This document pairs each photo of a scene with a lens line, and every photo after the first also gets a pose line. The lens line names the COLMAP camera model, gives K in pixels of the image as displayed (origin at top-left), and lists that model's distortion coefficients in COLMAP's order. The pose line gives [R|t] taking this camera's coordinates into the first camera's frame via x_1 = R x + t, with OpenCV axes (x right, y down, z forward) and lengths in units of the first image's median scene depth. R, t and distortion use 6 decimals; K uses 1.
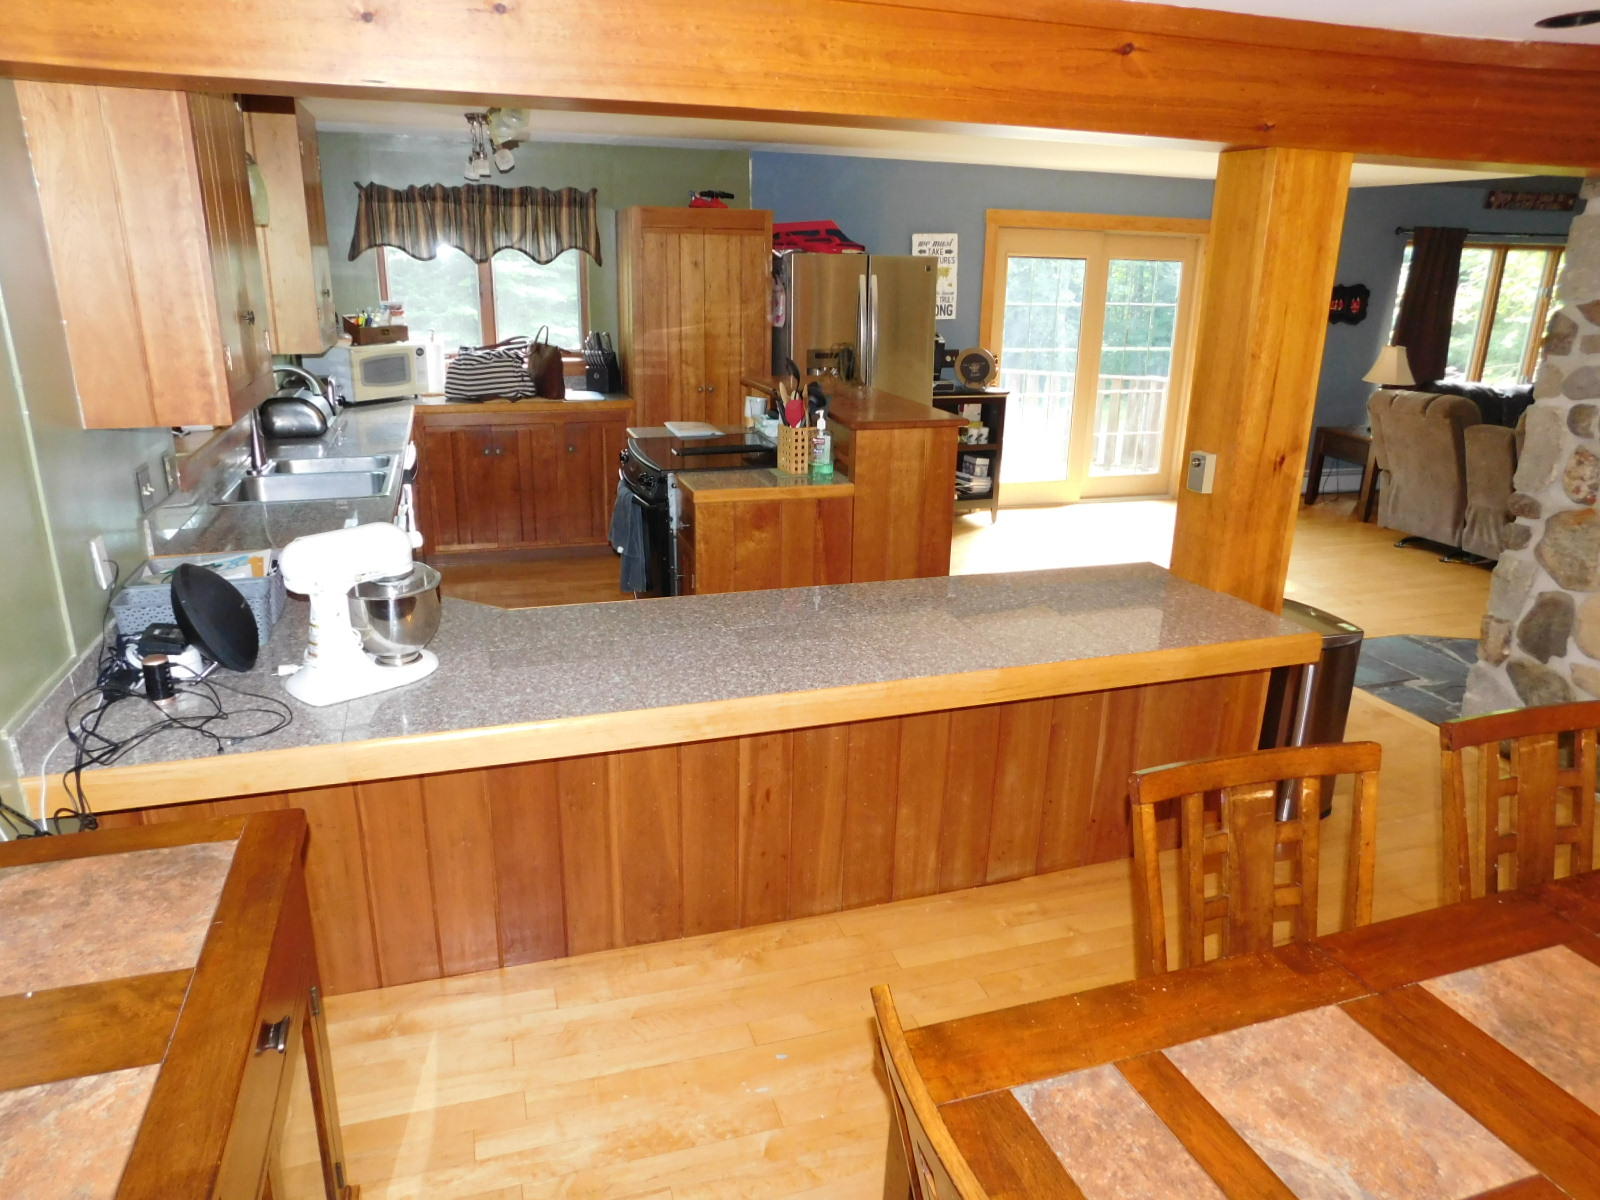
lens RADIAL K [[1050.3, 0, 800.0], [0, 1050.3, 600.0], [0, 0, 1]] dist [-0.078076, 0.066361]
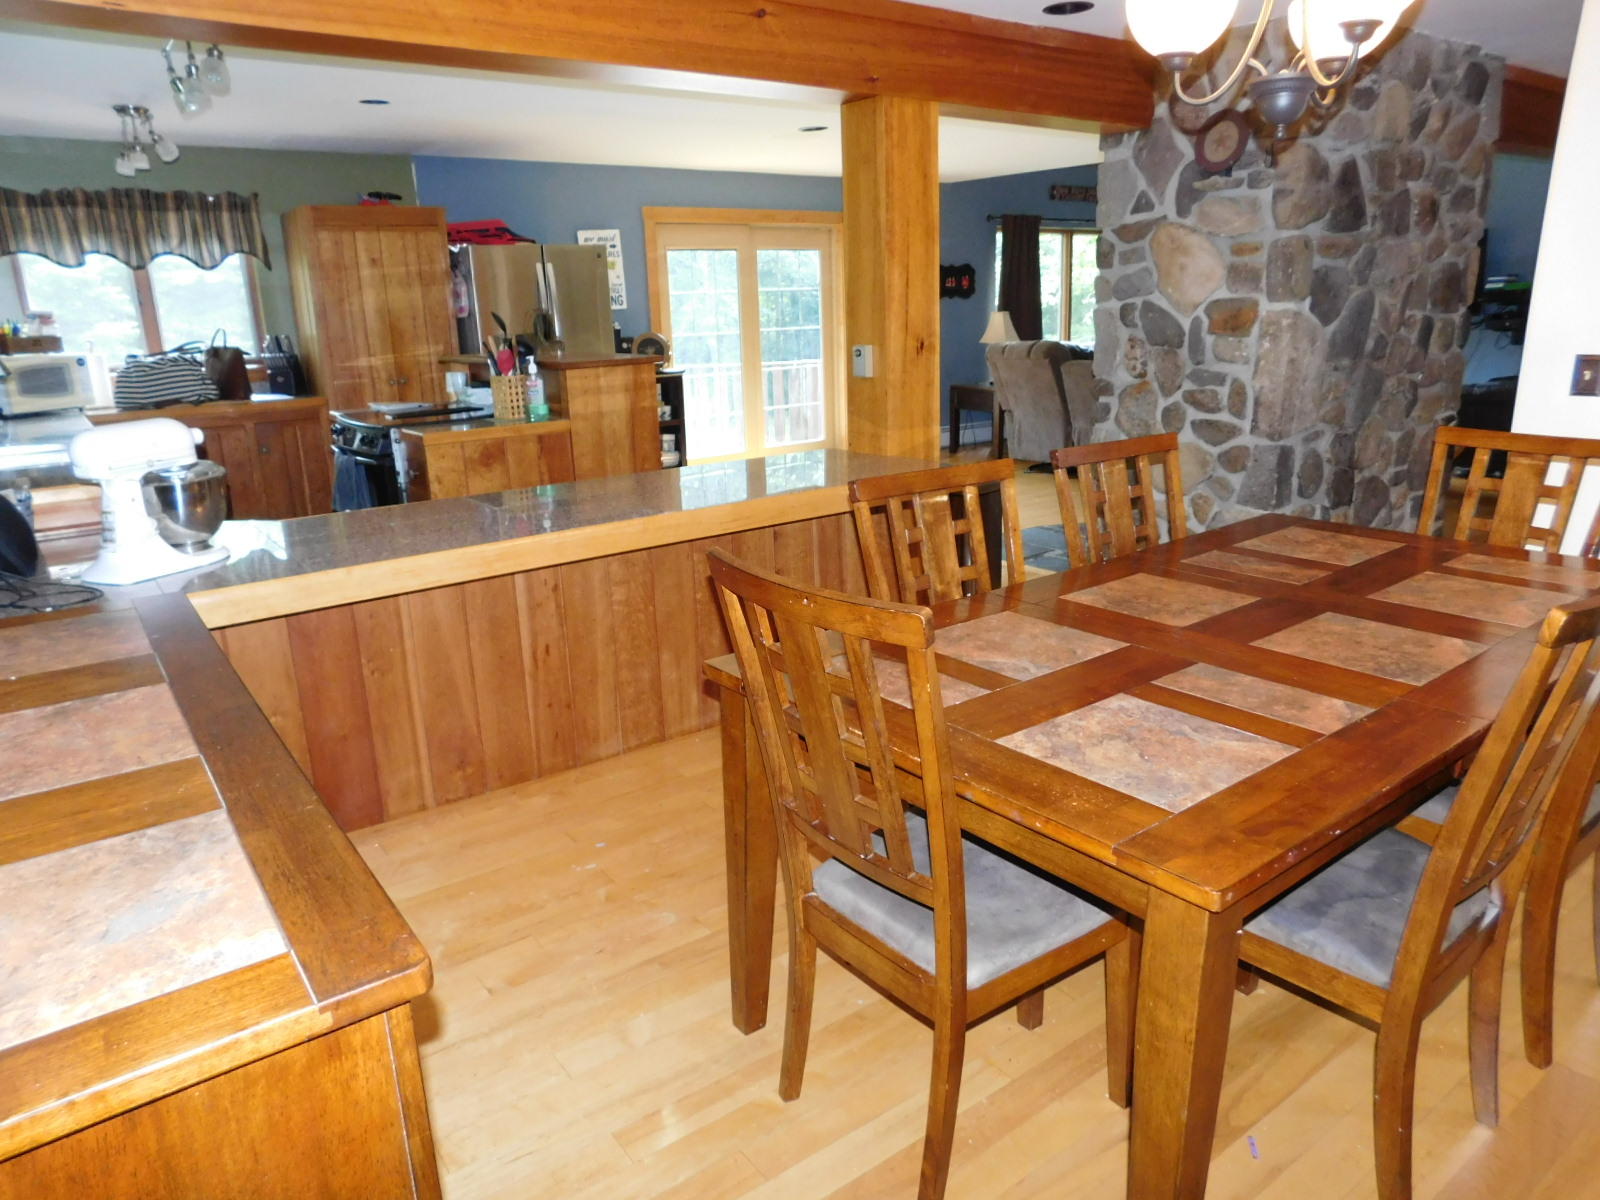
lens RADIAL K [[1050.9, 0, 800.0], [0, 1050.9, 600.0], [0, 0, 1]] dist [-0.076402, 0.055312]
pose [[0.946959, -0.133204, 0.292449, -0.044184], [0.144496, 0.989355, -0.017255, 0.088208], [-0.287037, 0.058598, 0.956126, -0.077254]]
